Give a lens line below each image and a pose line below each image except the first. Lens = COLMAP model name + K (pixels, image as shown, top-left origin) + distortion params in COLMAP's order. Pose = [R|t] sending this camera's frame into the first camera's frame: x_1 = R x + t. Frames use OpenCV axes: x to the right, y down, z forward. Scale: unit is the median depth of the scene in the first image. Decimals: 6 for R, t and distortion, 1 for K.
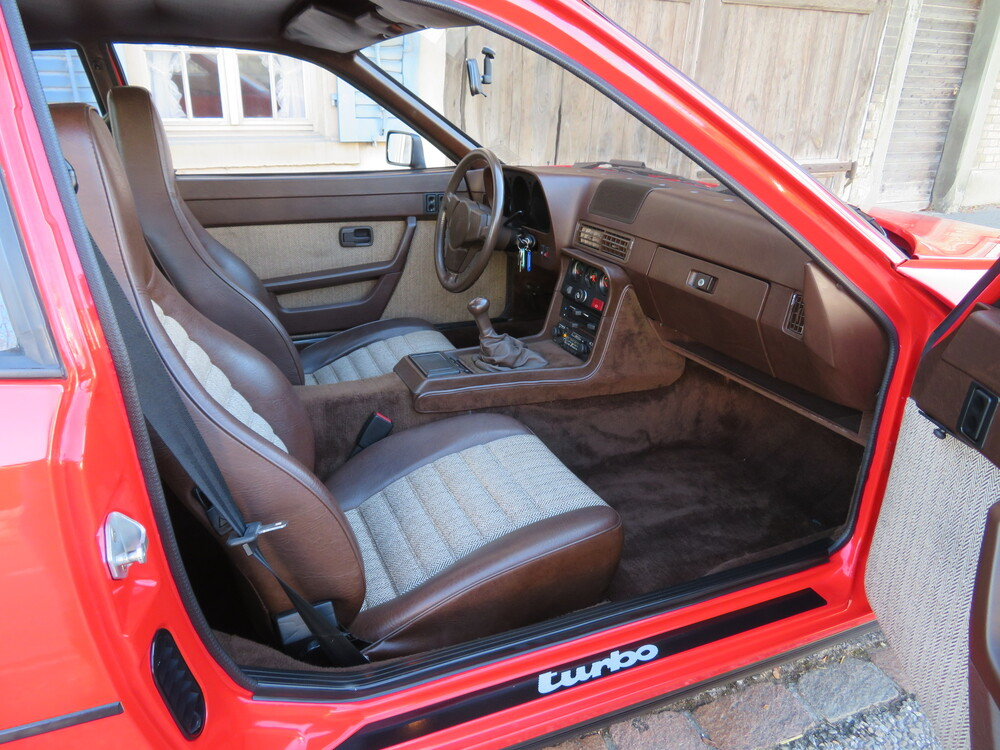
lens RADIAL K [[708.4, 0, 497.7], [0, 708.4, 374.5], [0, 0, 1]] dist [-0.005804, 0.000034]
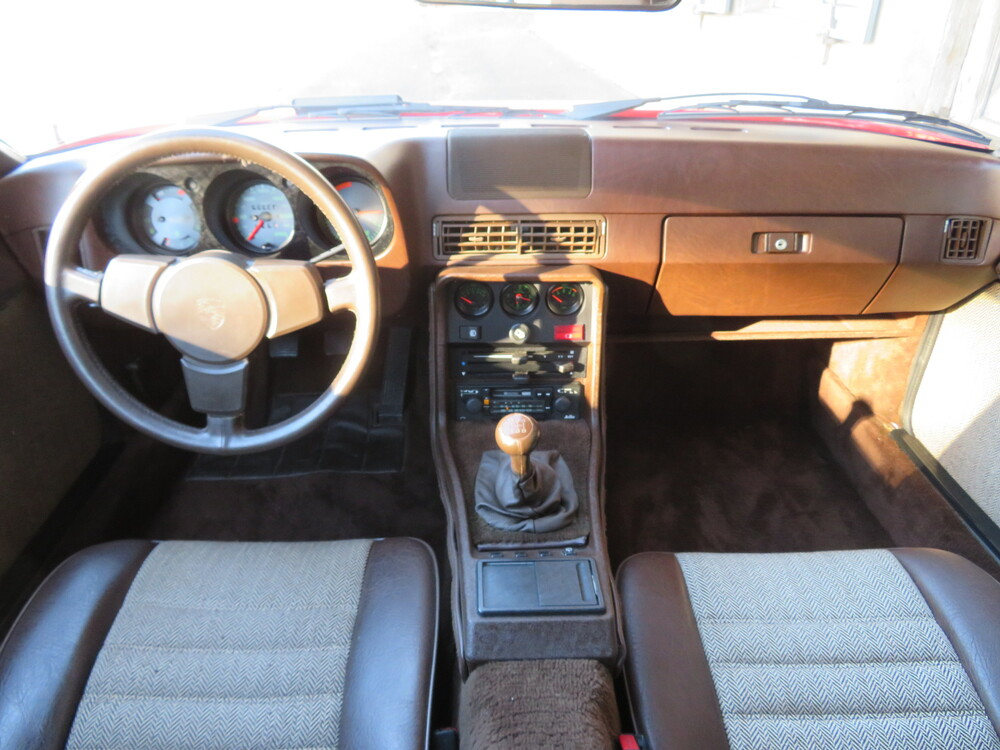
lens RADIAL K [[708.4, 0, 503.0], [0, 708.4, 372.4], [0, 0, 1]] dist [-0.005804, 0.000034]
pose [[0.368681, -0.484521, 0.793293, -0.378919], [0.344525, 0.863855, 0.367501, -0.301049], [-0.863352, 0.137818, 0.485417, 0.691312]]
